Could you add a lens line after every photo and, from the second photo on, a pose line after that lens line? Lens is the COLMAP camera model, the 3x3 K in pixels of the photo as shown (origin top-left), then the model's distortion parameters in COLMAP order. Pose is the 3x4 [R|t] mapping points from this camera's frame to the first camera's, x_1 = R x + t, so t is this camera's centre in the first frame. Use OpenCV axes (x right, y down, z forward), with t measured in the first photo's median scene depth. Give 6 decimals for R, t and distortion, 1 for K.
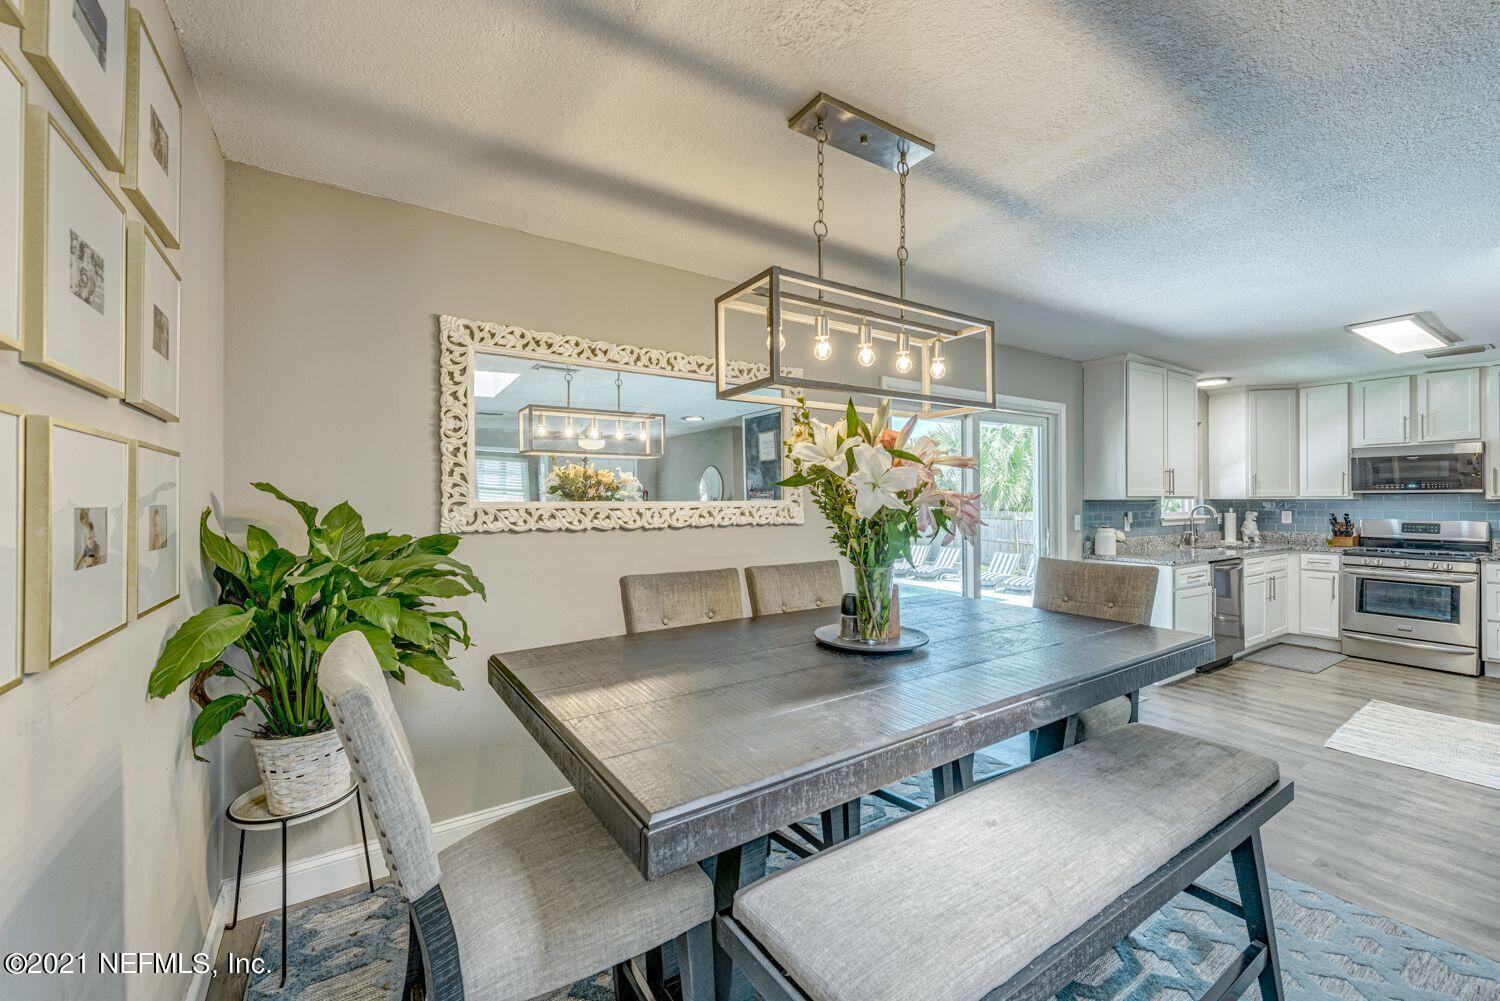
lens RADIAL K [[606.0, 0, 754.5], [0, 606.0, 495.0], [0, 0, 1]] dist [0.009701, -0.002593]
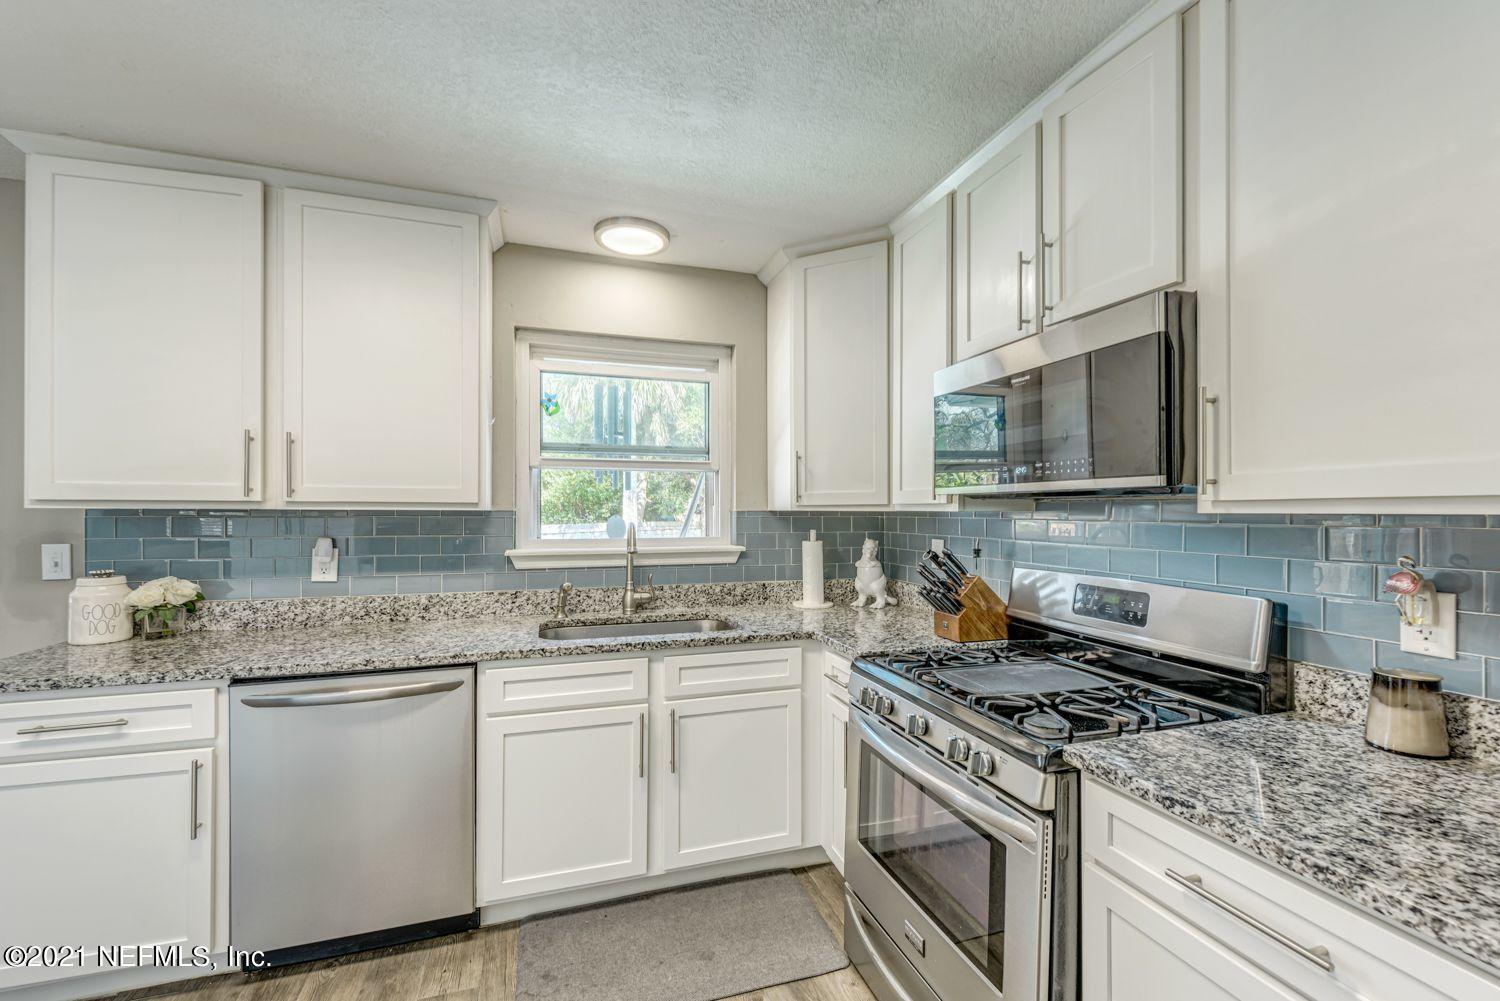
lens RADIAL K [[606.0, 0, 749.2], [0, 606.0, 509.7], [0, 0, 1]] dist [0.009701, -0.002593]
pose [[0.957076, 0.005742, -0.289781, 0.979817], [-0.003933, 0.999969, 0.006825, 0.003377], [0.289811, -0.005392, 0.957069, 0.629780]]
